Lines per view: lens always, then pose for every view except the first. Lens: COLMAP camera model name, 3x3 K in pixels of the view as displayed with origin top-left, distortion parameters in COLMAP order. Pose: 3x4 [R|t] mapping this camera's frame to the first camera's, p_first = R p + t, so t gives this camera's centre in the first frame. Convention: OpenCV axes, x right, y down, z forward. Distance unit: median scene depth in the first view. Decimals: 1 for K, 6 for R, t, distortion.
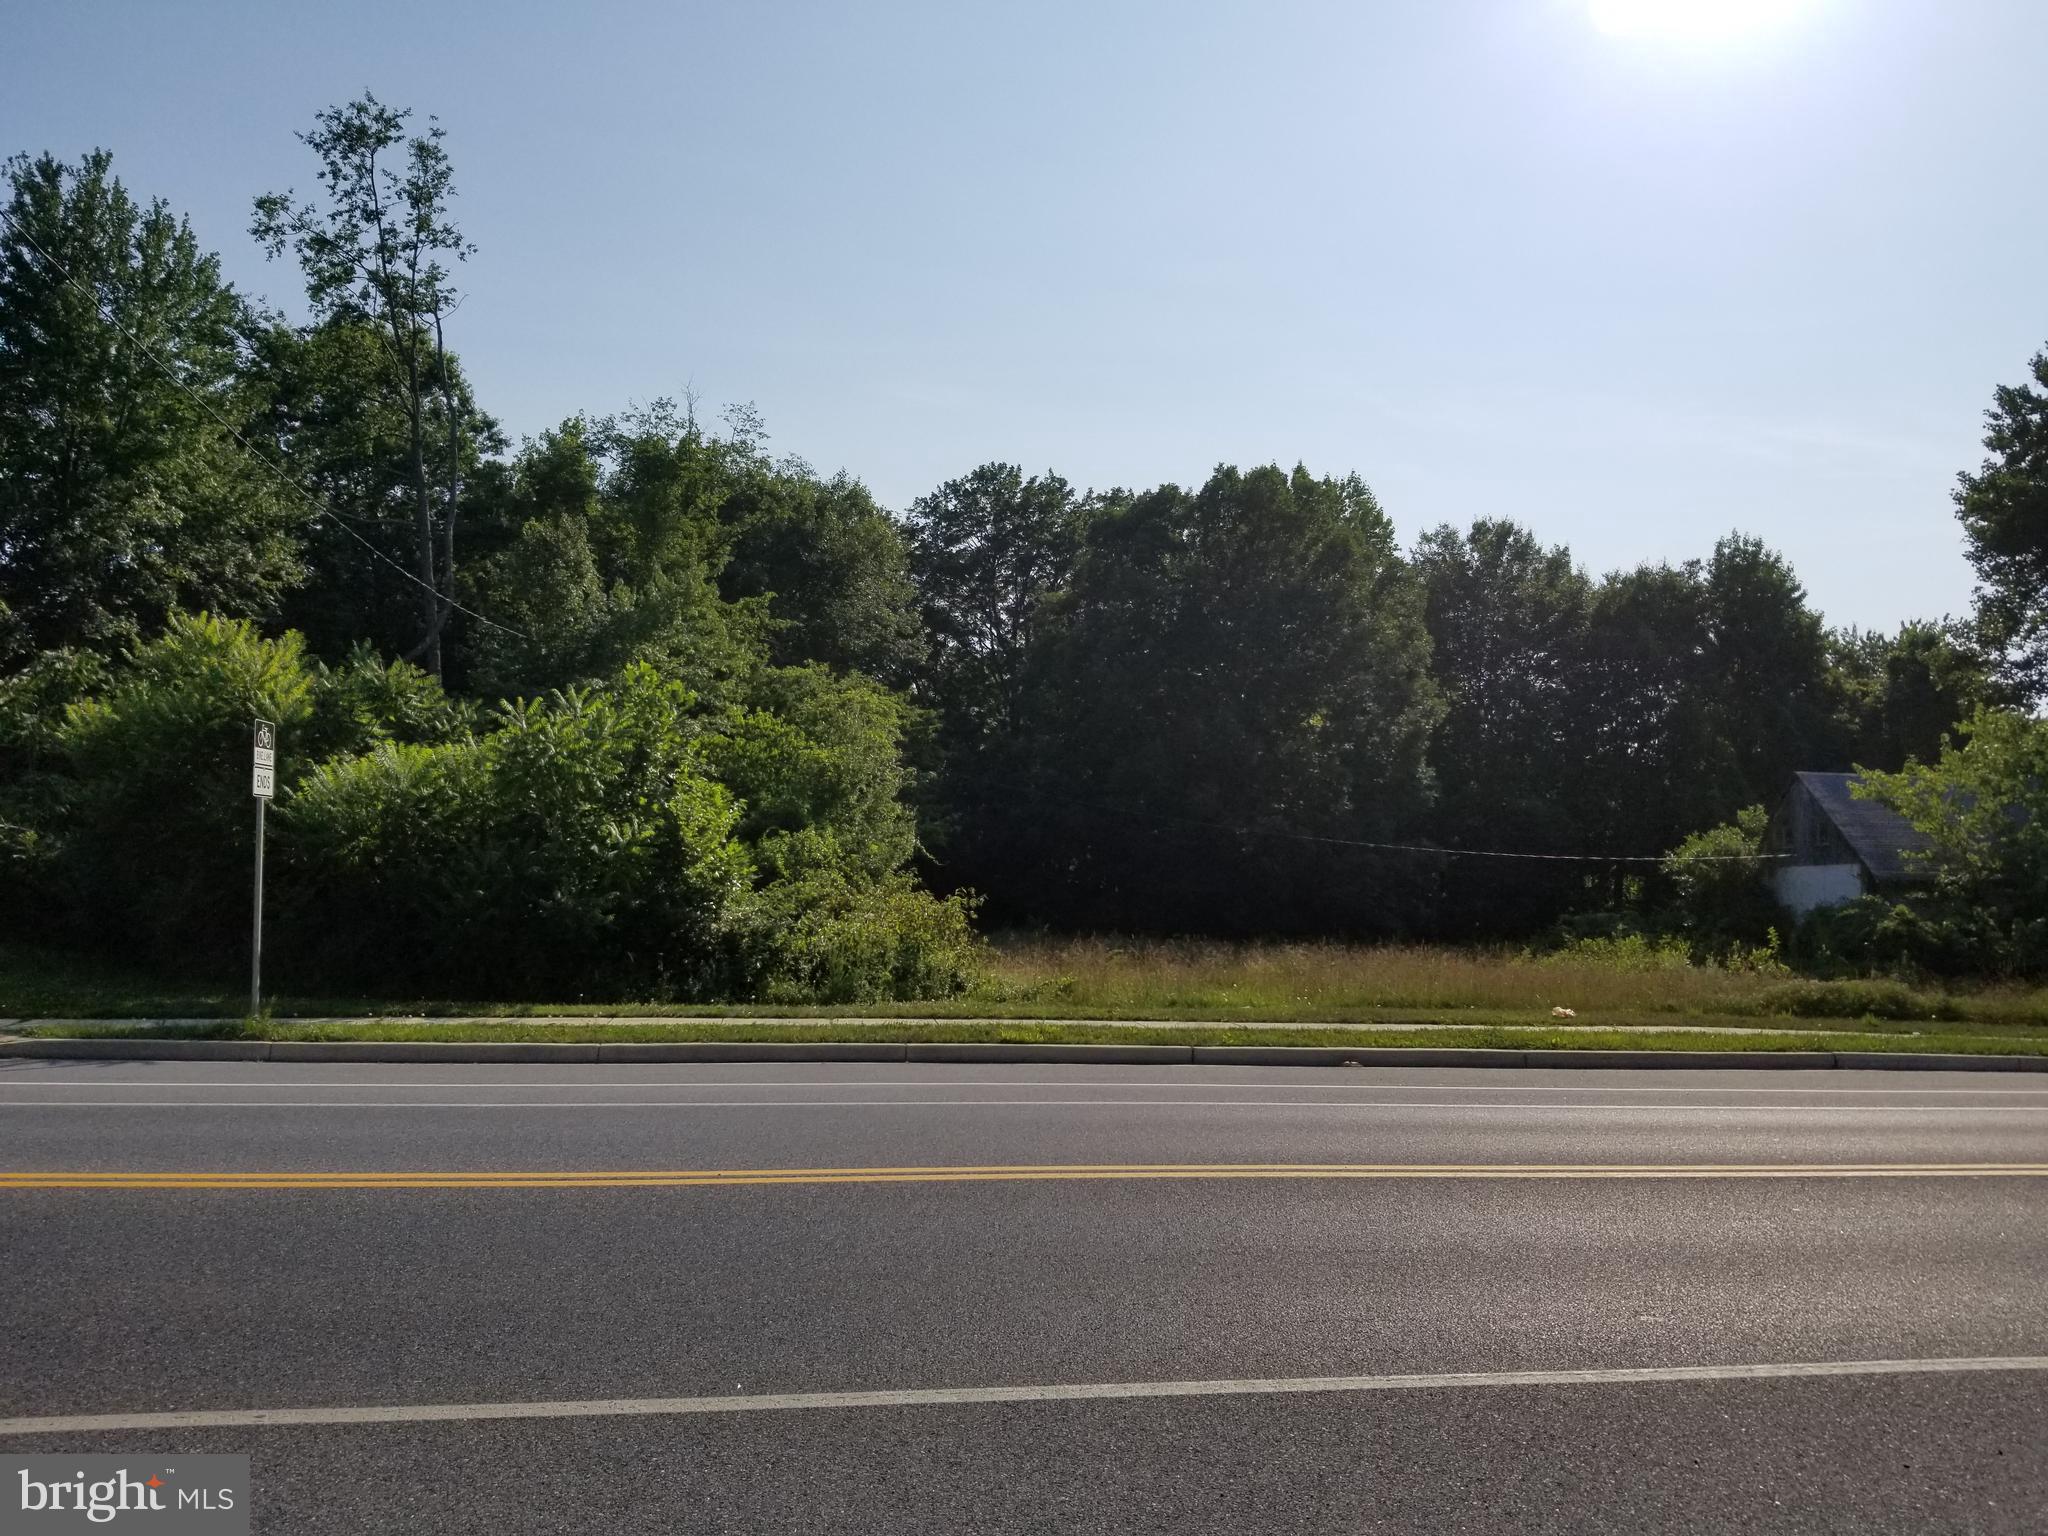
lens RADIAL K [[1542.0, 0, 1020.8], [0, 1542.0, 704.0], [0, 0, 1]] dist [0.103771, -0.207186]
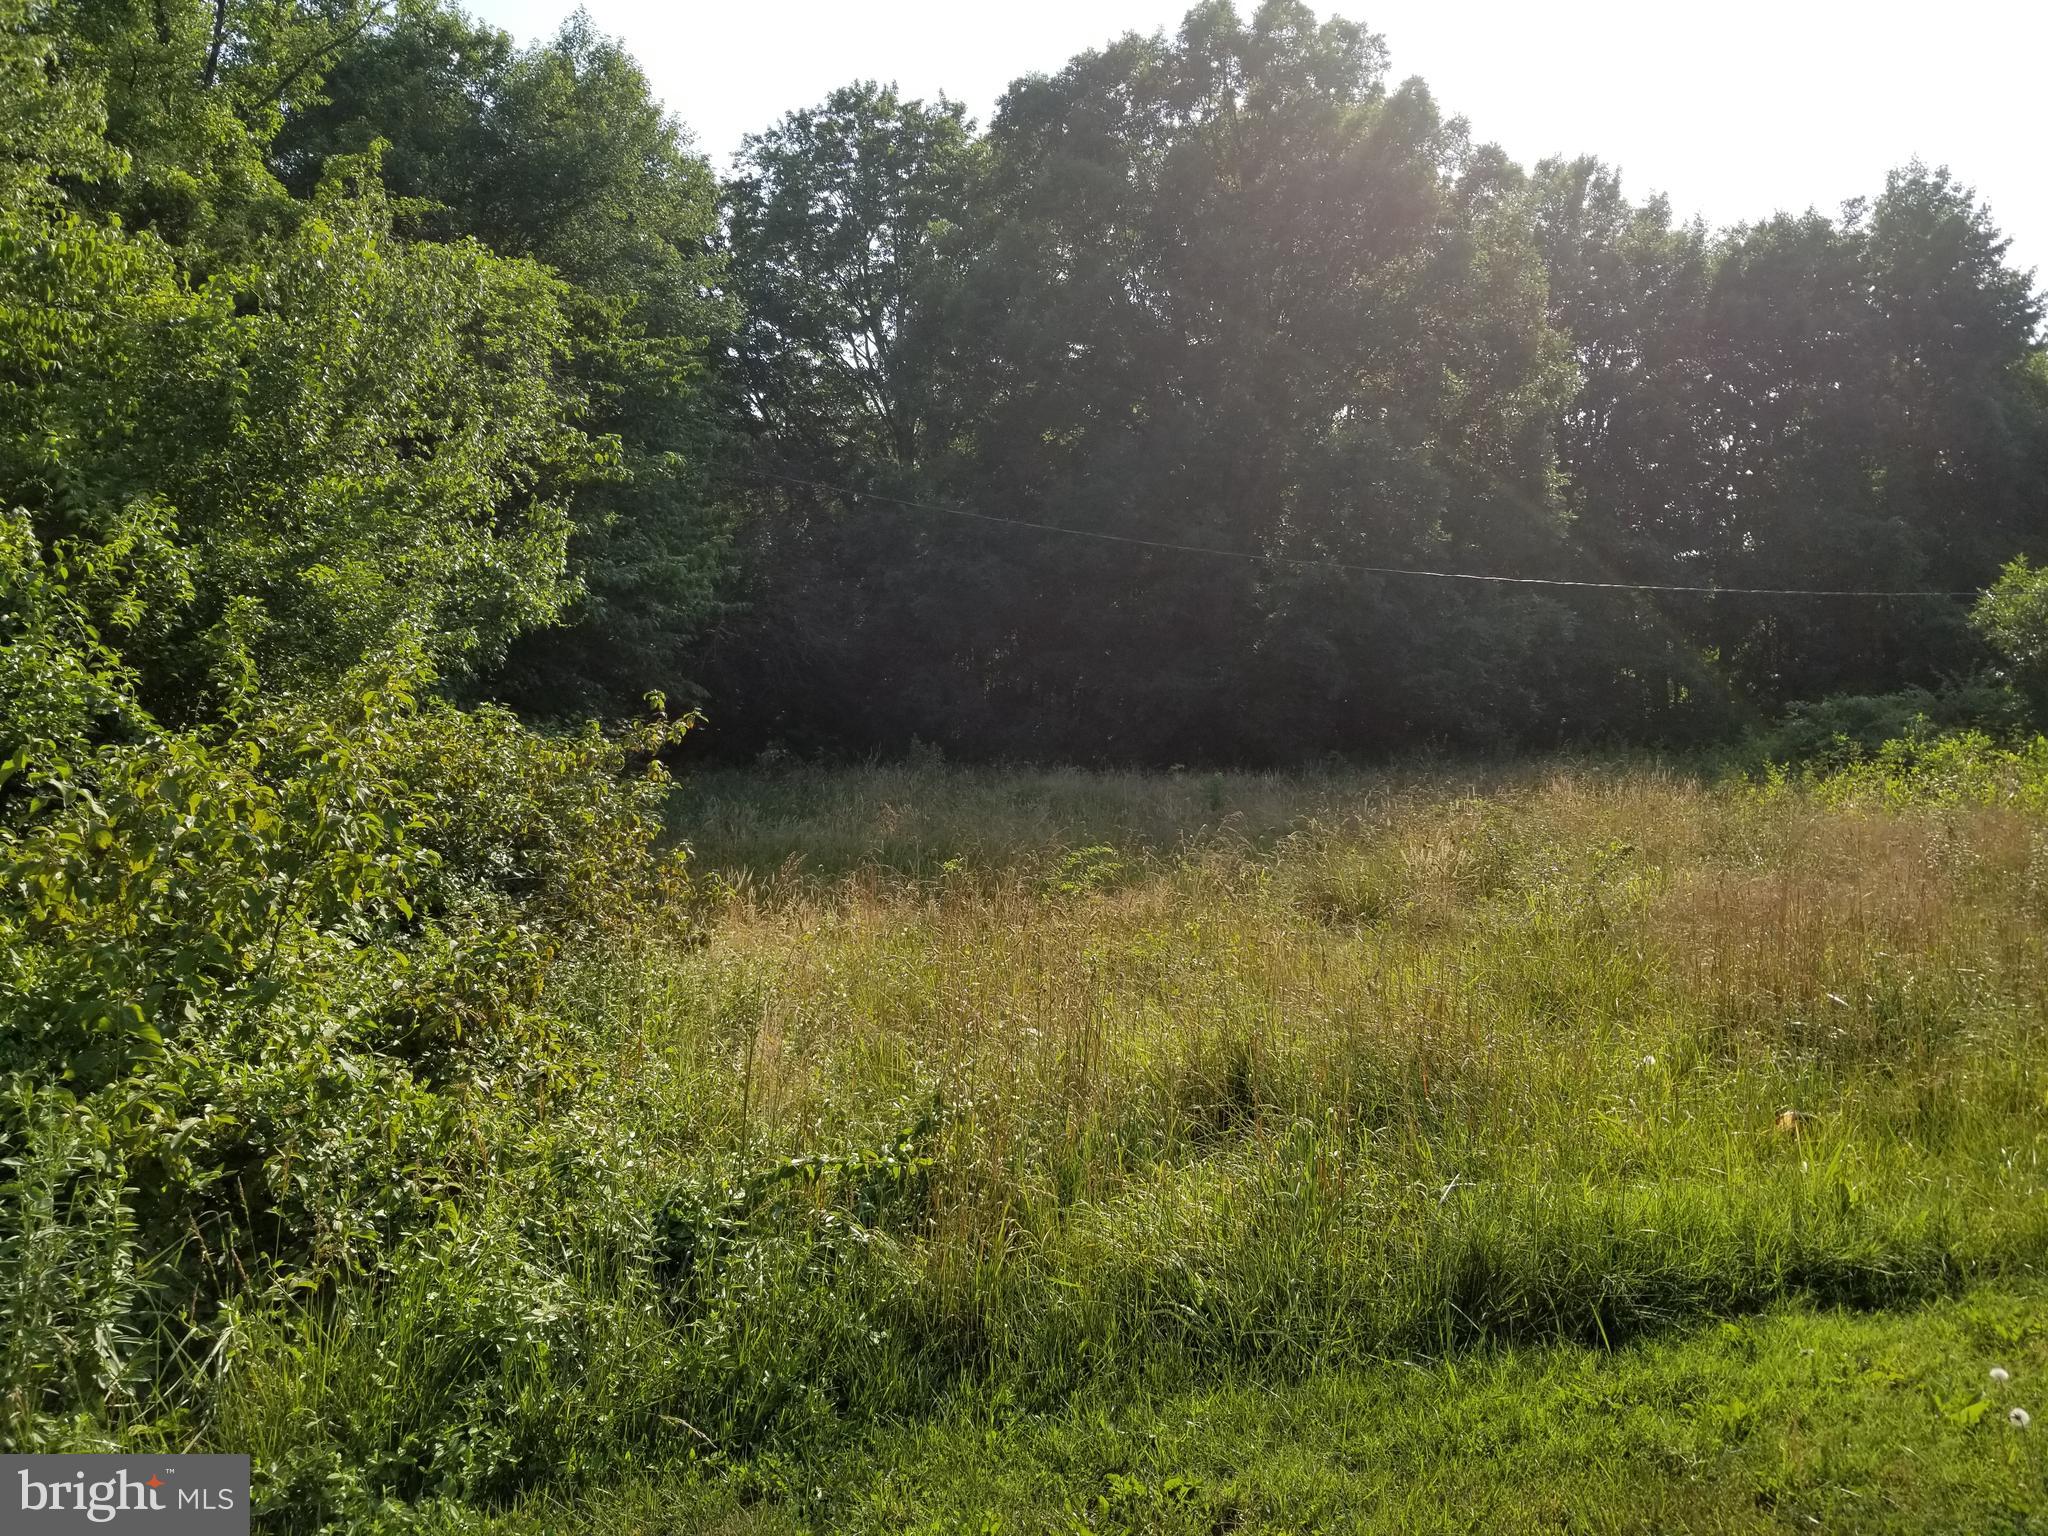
lens RADIAL K [[1542.0, 0, 1020.8], [0, 1542.0, 704.0], [0, 0, 1]] dist [0.103771, -0.207186]
pose [[0.998313, -0.033887, 0.047143, 0.013857], [0.027773, 0.991794, 0.124791, 0.036302], [-0.050985, -0.123271, 0.991062, 0.293415]]
